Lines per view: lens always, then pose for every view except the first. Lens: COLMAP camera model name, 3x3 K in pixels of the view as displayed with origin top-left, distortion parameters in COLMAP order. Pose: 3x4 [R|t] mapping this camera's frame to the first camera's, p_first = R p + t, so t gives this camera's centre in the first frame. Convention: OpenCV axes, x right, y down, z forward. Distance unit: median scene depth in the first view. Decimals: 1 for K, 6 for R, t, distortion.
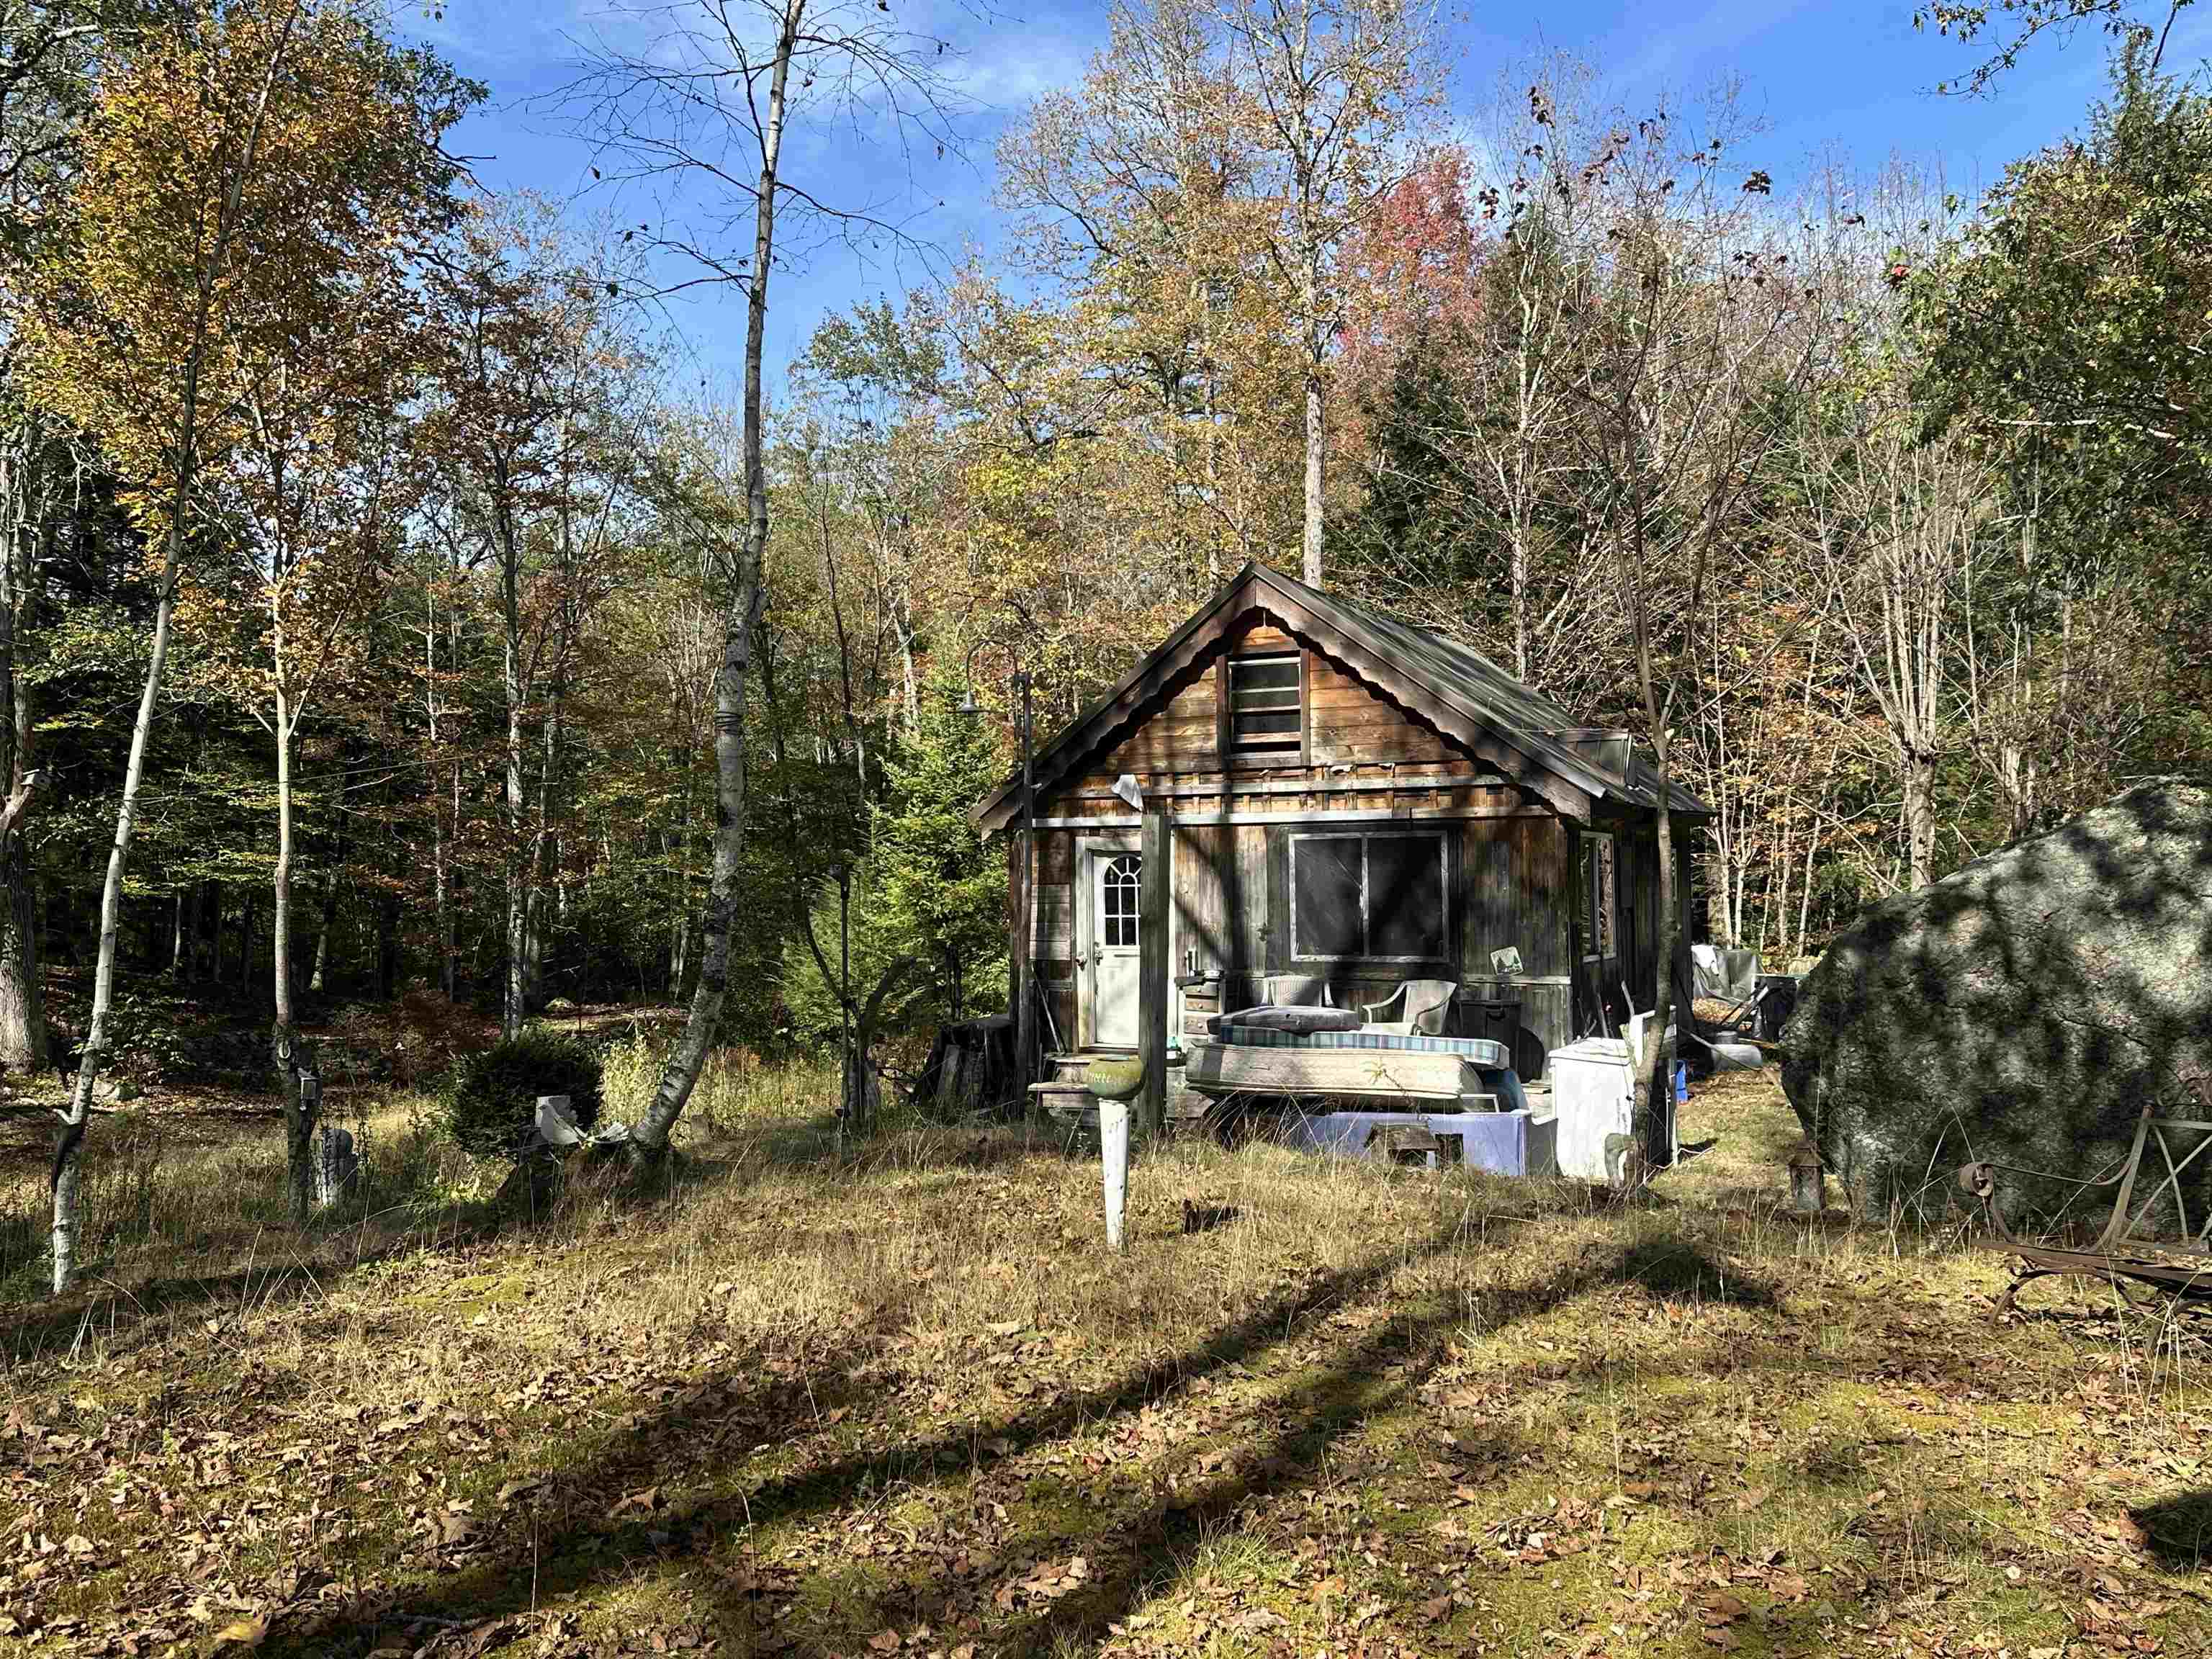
lens RADIAL K [[1857.0, 0, 1104.5], [0, 1857.0, 831.8], [0, 0, 1]] dist [0.018246, 0.002745]
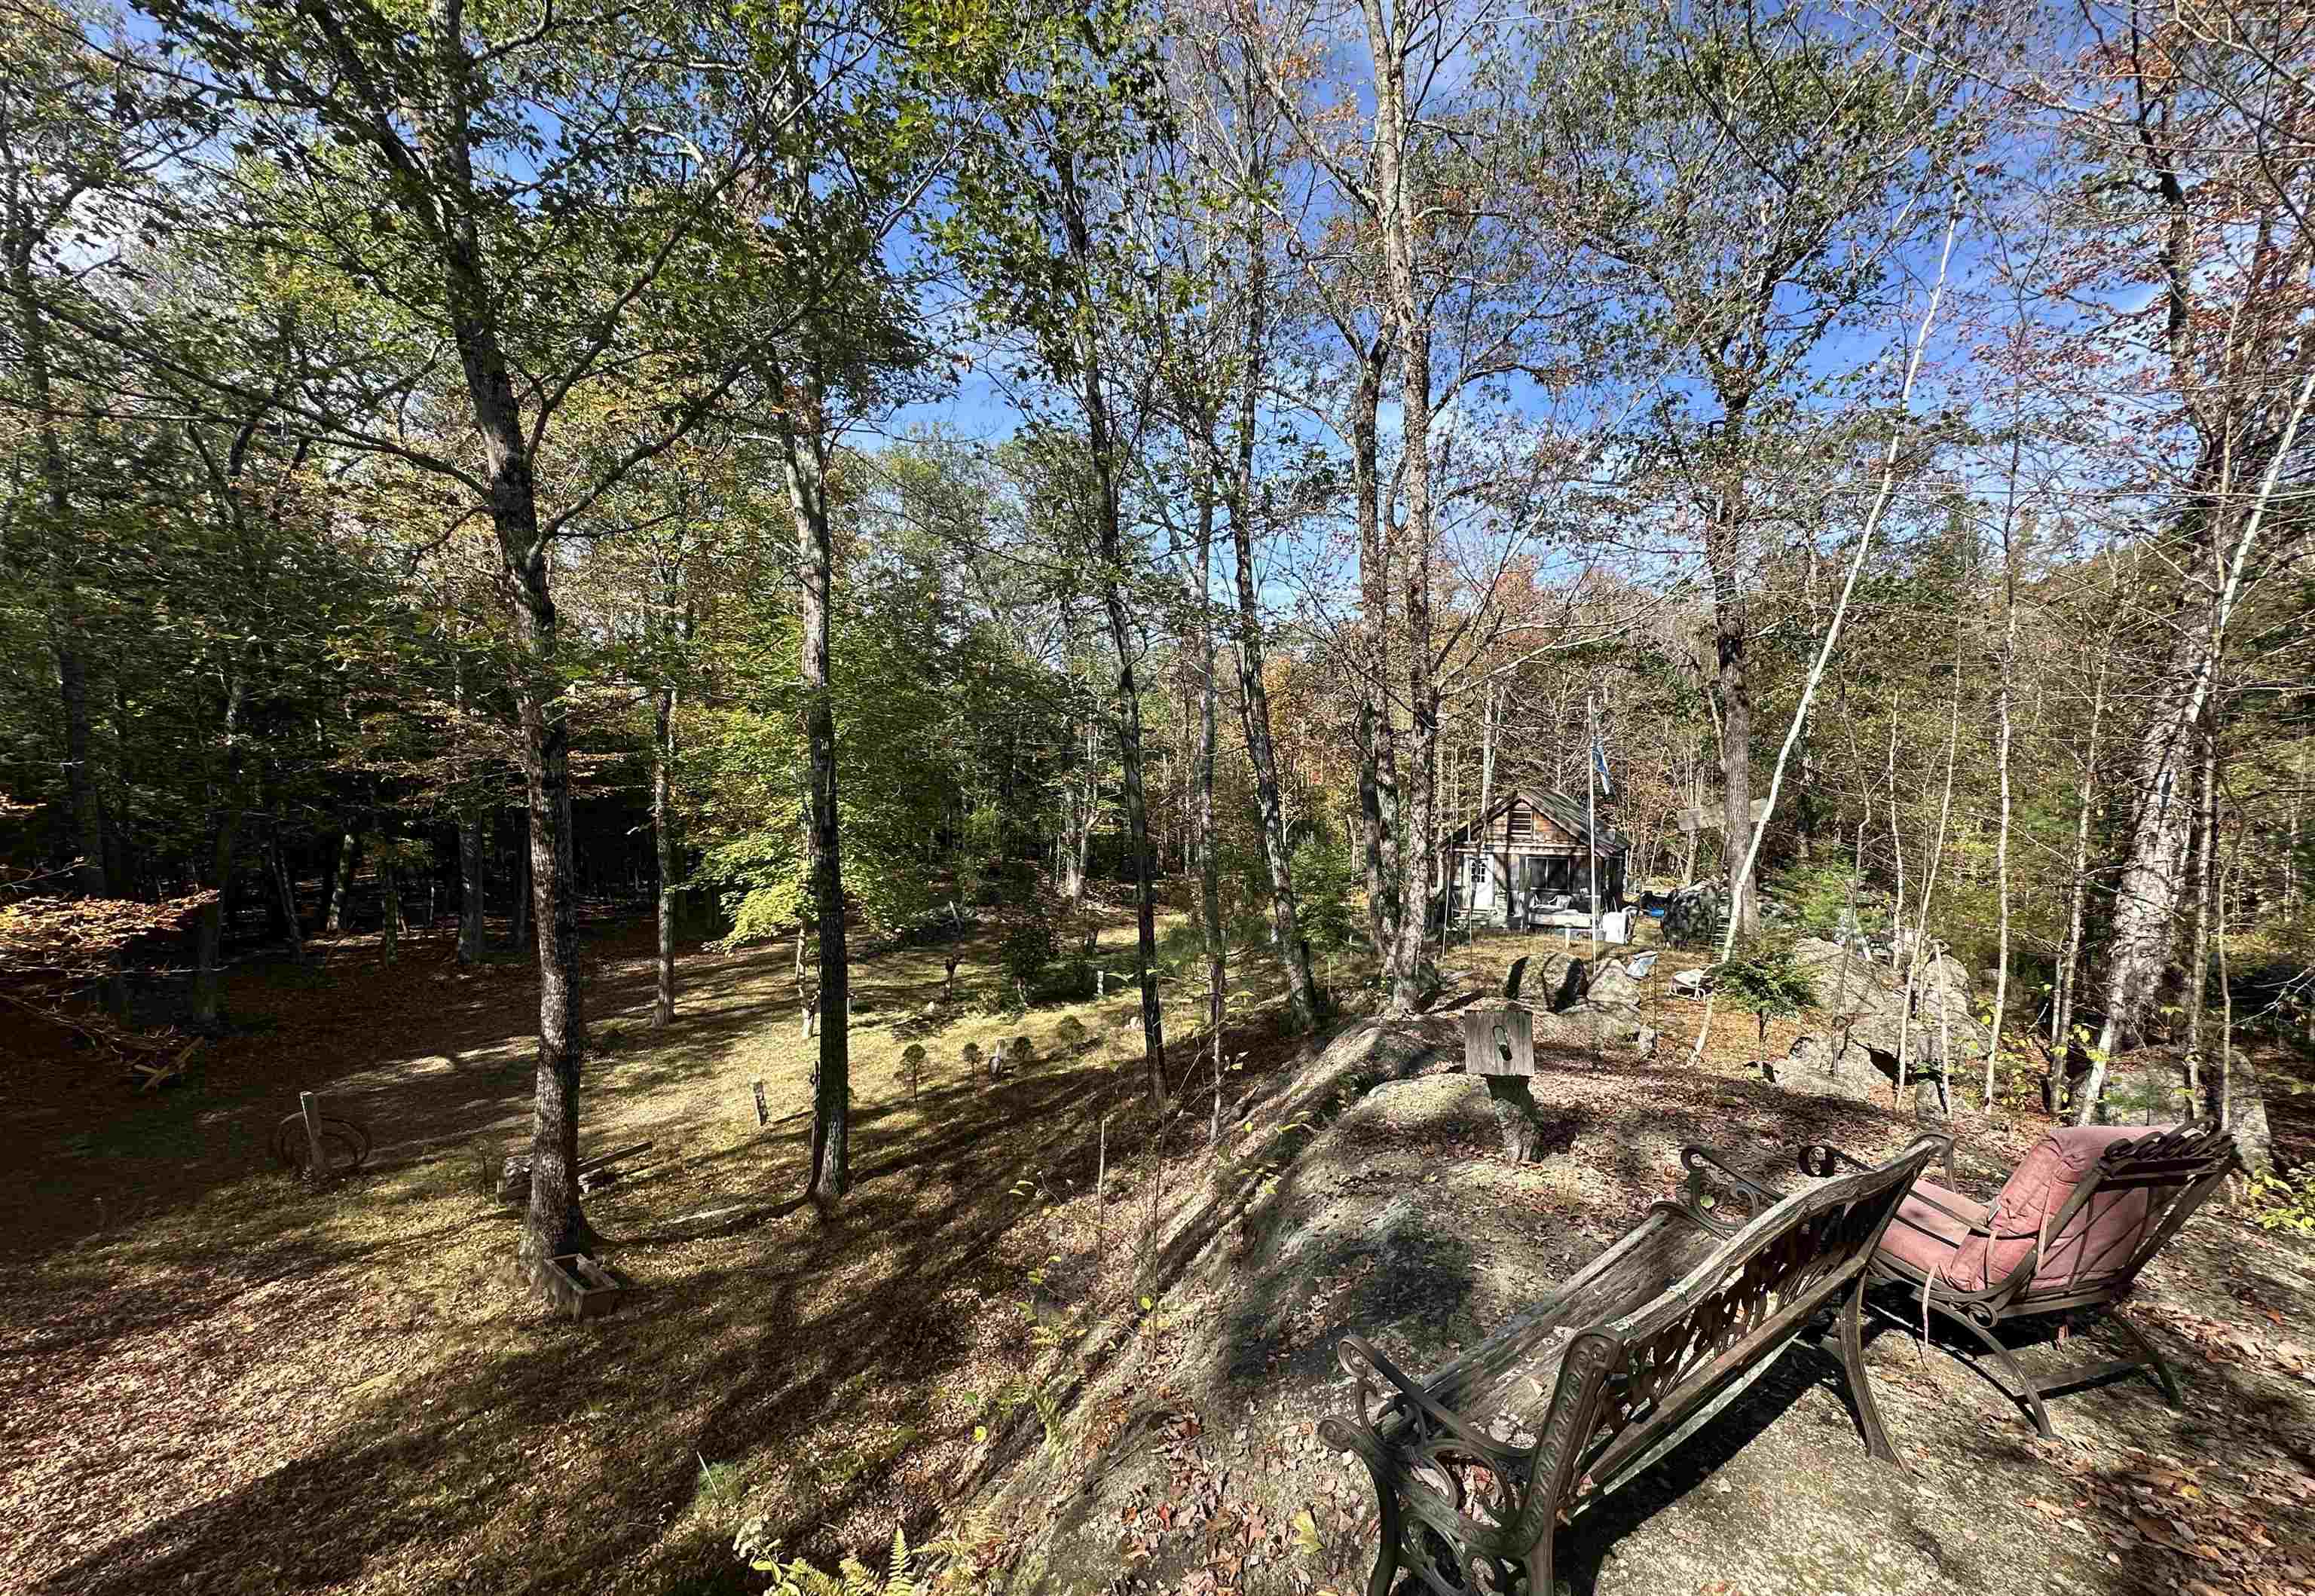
lens RADIAL K [[991.4, 0, 1165.5], [0, 991.4, 892.3], [0, 0, 1]] dist [0.000009, 0.000011]
pose [[0.996313, 0.024077, -0.082343, -0.484118], [-0.013846, 0.992355, 0.122641, -0.171315], [0.084666, -0.121048, 0.989029, -1.144826]]
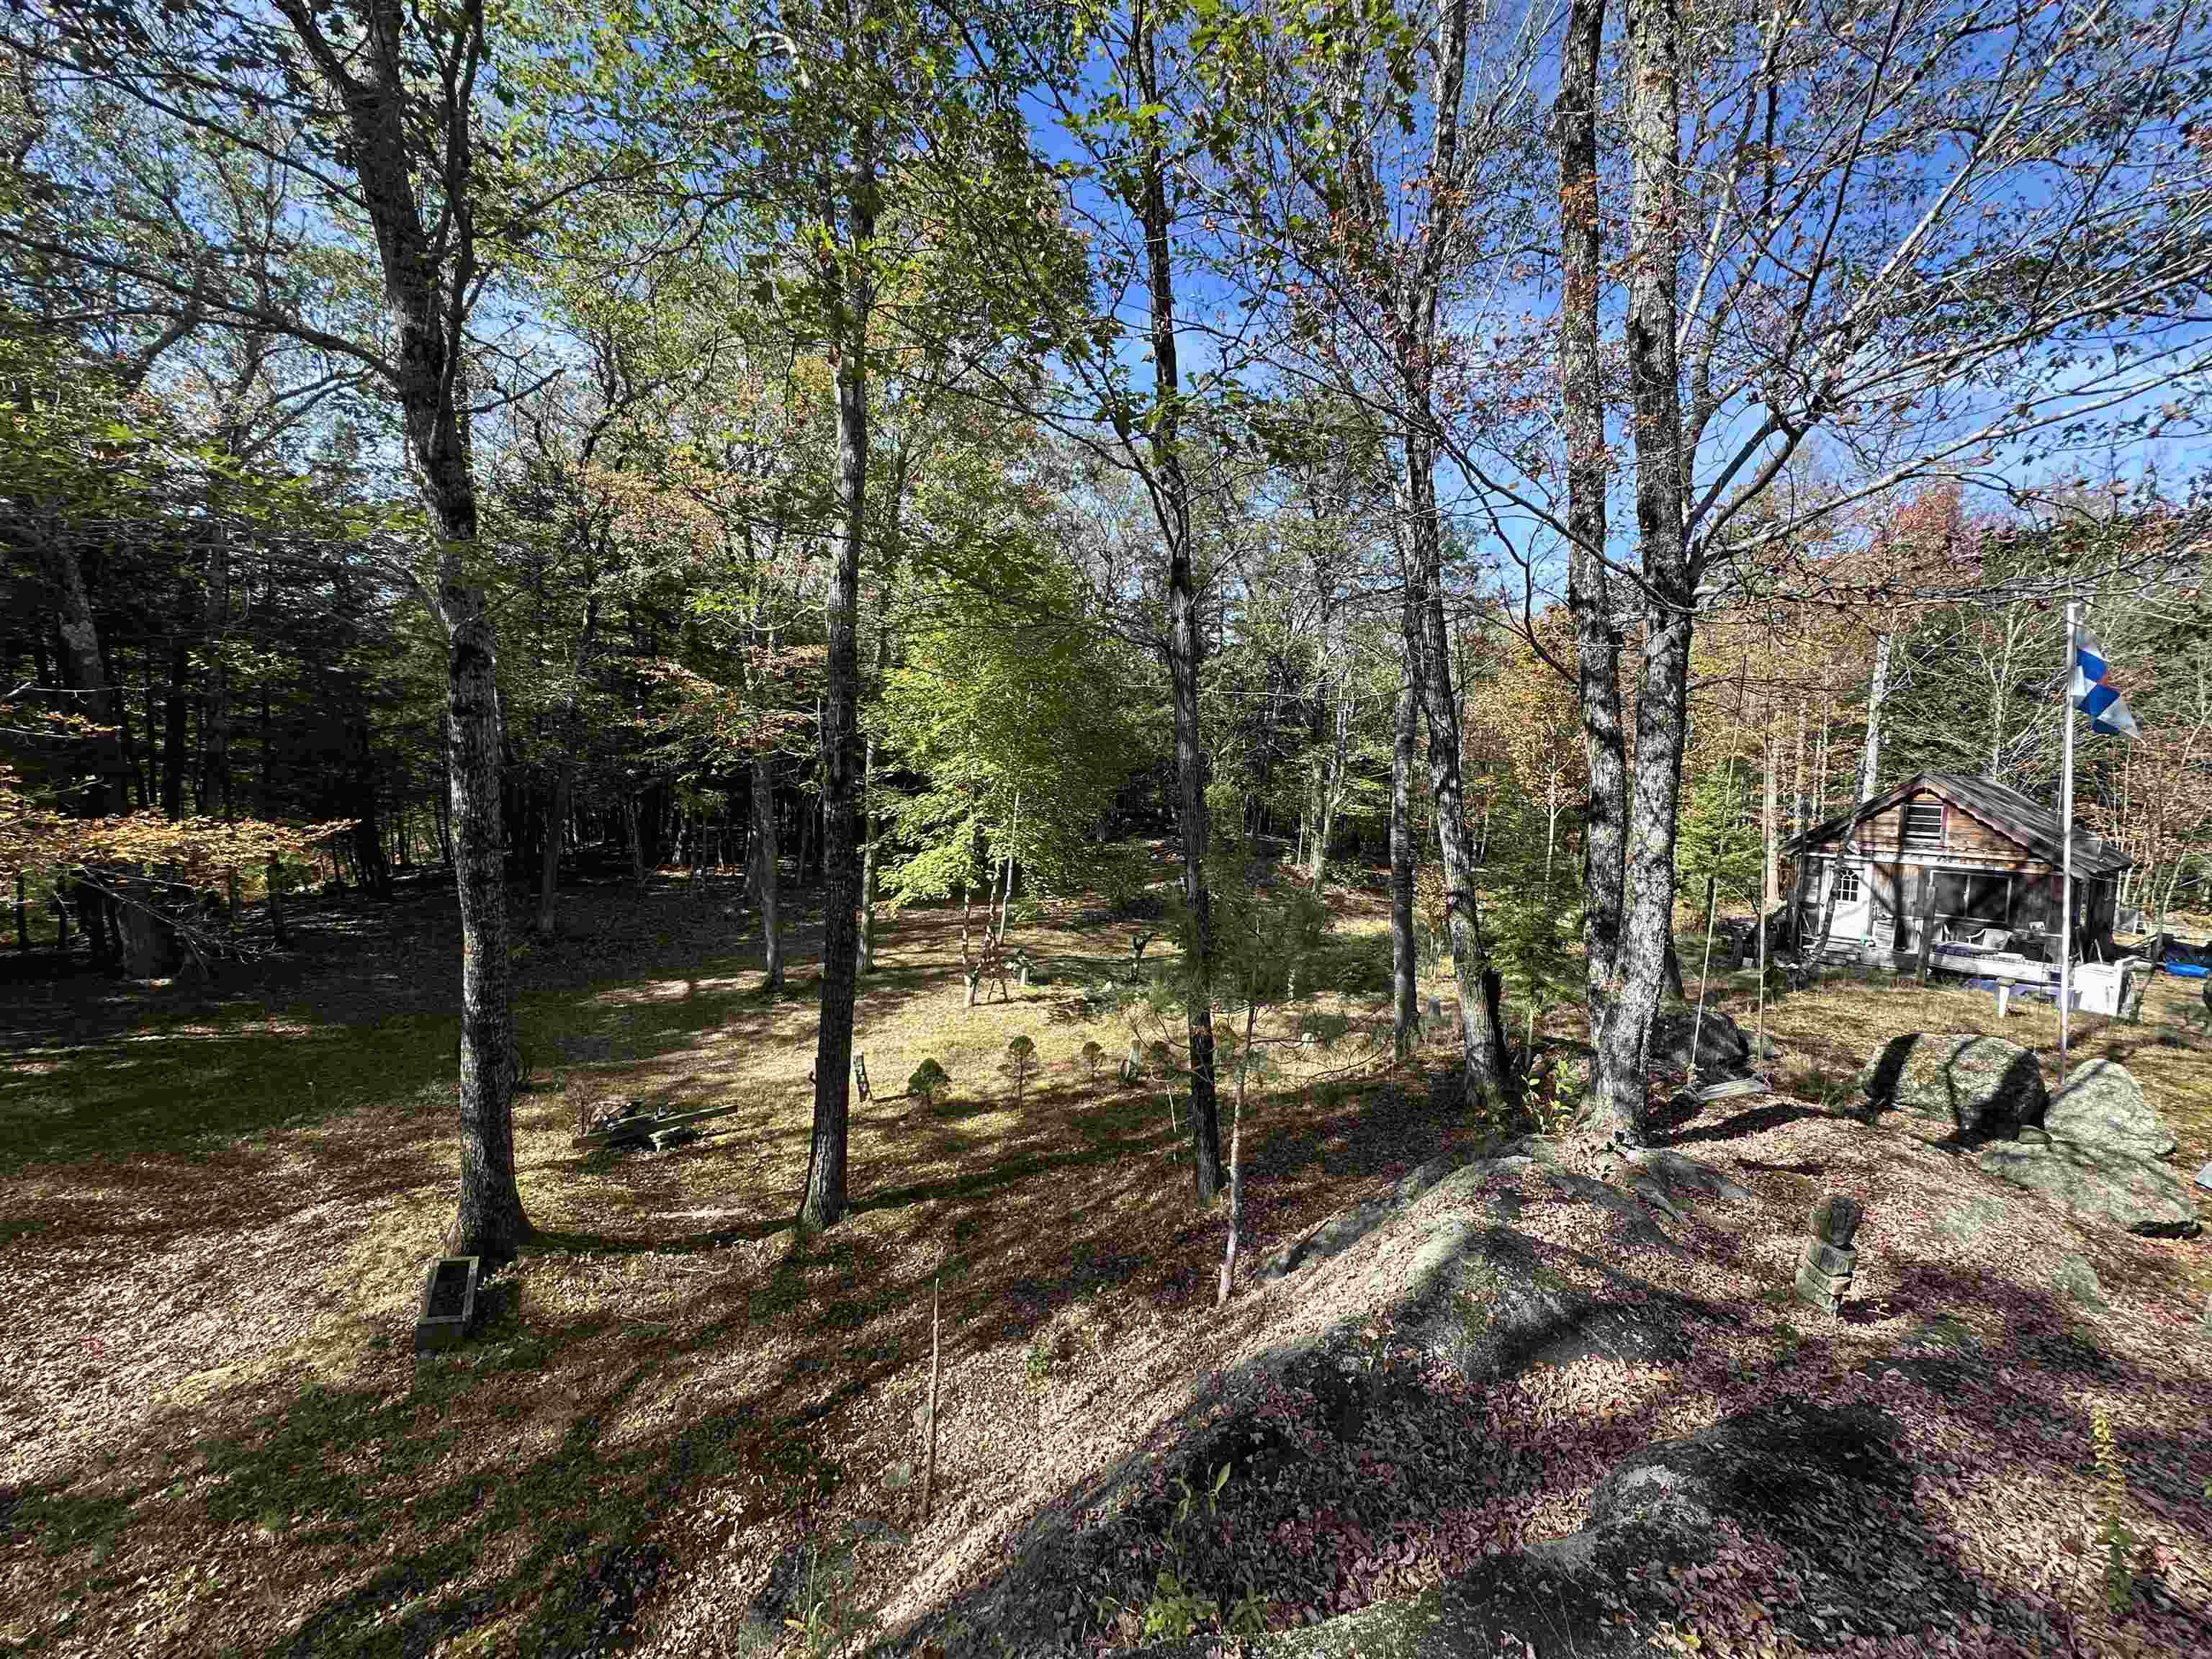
lens RADIAL K [[885.3, 0, 1108.3], [0, 885.3, 831.5], [0, 0, 1]] dist [-0.002729, -0.000408]
pose [[0.878566, 0.070065, -0.472454, -0.360084], [-0.029913, 0.995311, 0.091980, -0.140747], [0.476684, -0.066678, 0.876543, -0.737156]]
